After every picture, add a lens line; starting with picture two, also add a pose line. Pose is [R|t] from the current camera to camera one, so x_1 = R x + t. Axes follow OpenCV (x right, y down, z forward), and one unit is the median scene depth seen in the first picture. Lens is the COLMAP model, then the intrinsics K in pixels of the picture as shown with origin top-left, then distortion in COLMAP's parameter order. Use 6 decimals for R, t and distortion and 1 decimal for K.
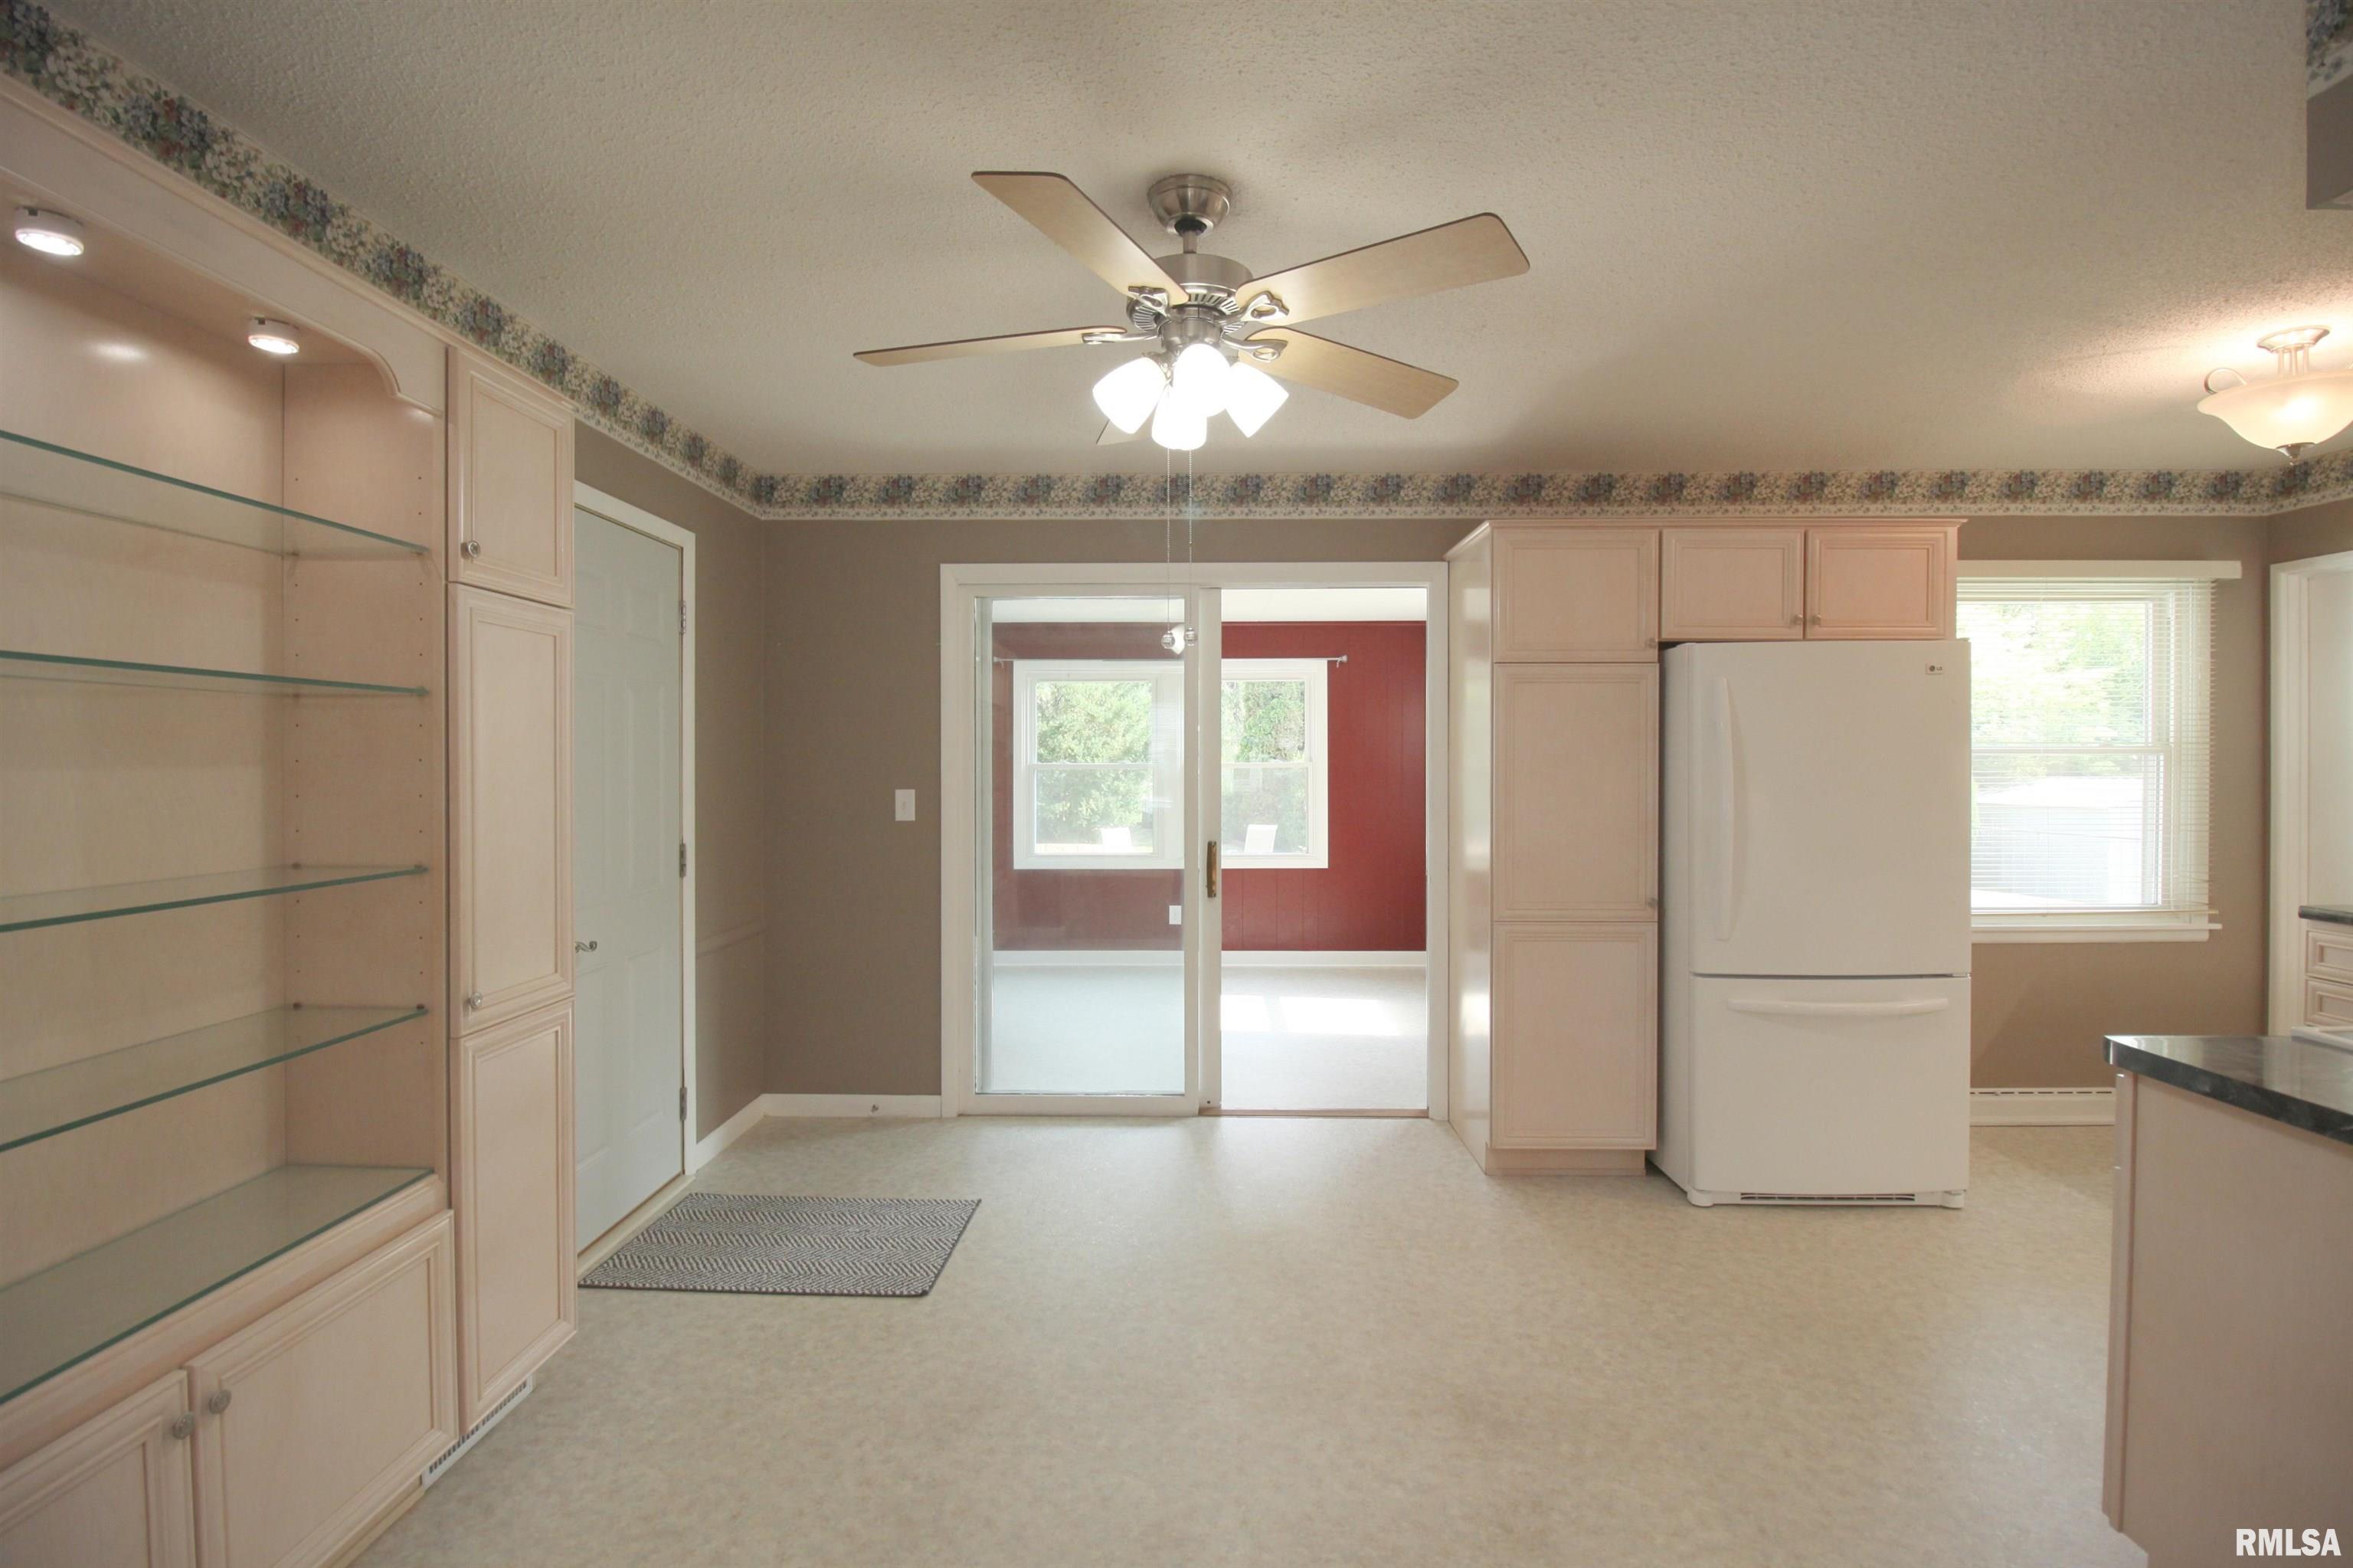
lens RADIAL K [[1083.5, 0, 1191.0], [0, 1083.5, 771.6], [0, 0, 1]] dist [-0.013214, -0.007293]
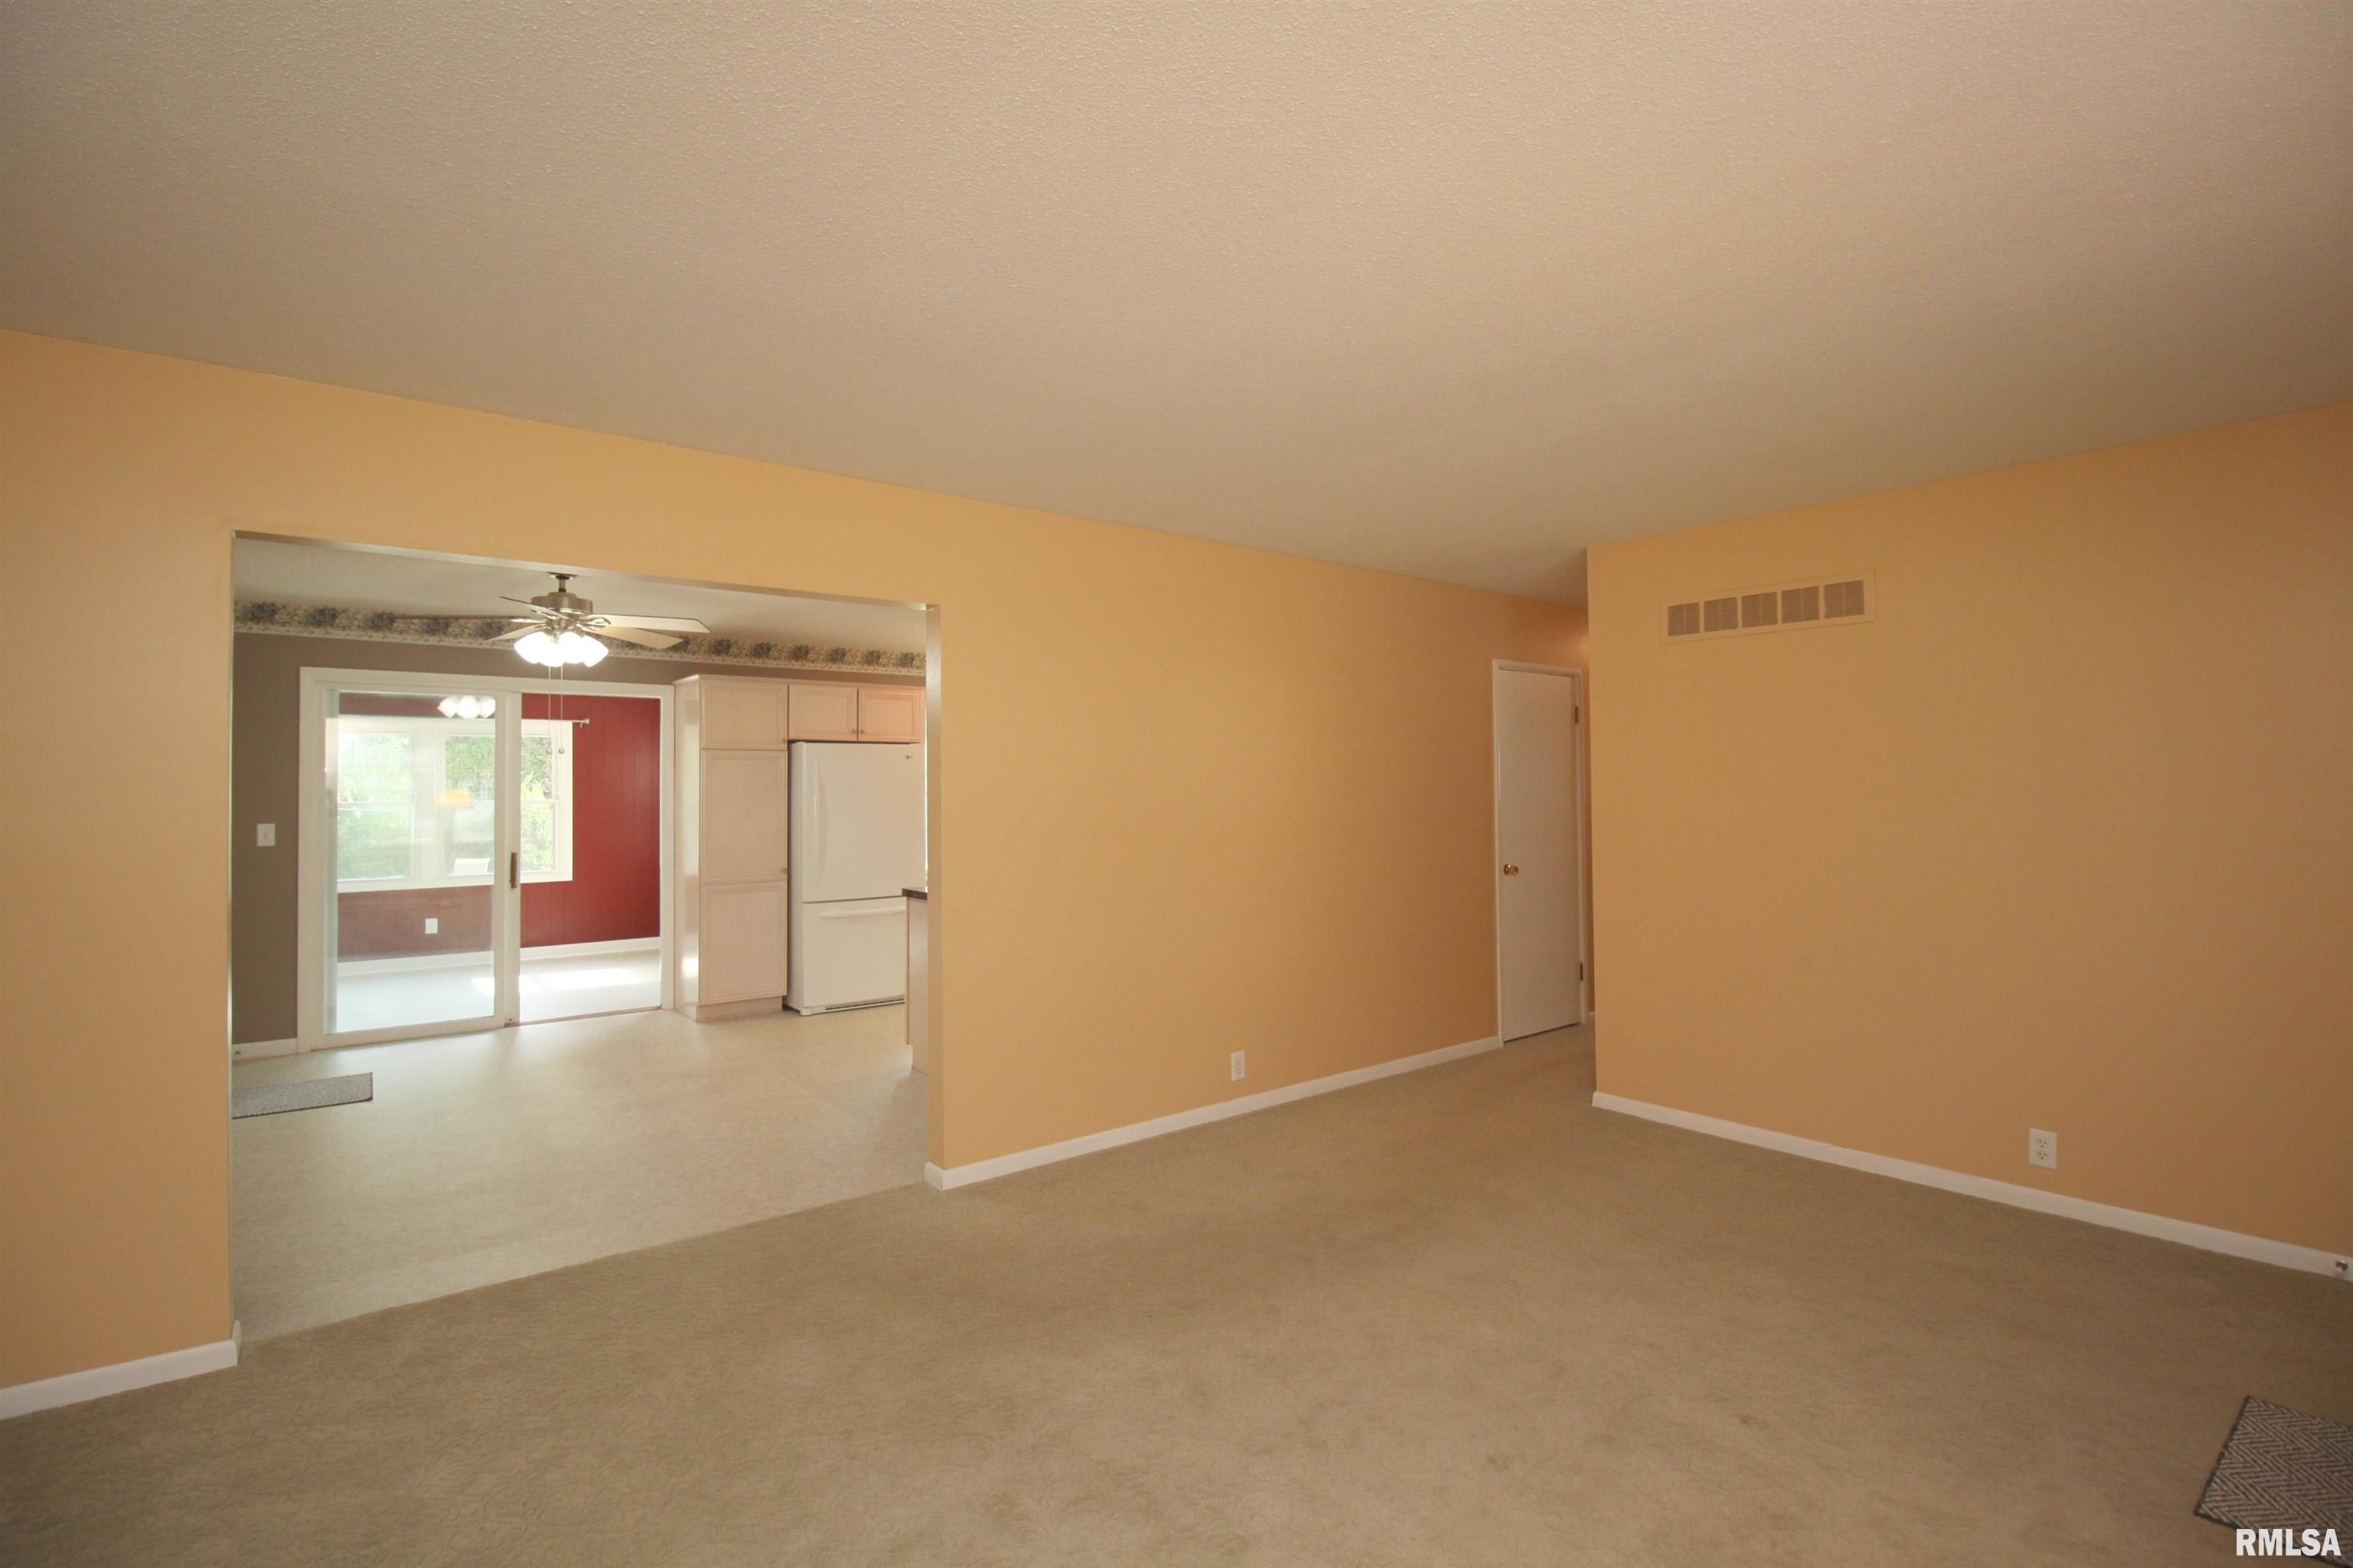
lens RADIAL K [[1083.5, 0, 1186.5], [0, 1083.5, 765.1], [0, 0, 1]] dist [-0.013214, -0.007293]
pose [[0.772429, 0.009134, 0.635035, -0.223563], [0.011825, 0.999516, -0.028760, -0.005984], [-0.634991, 0.029724, 0.771948, -0.845401]]
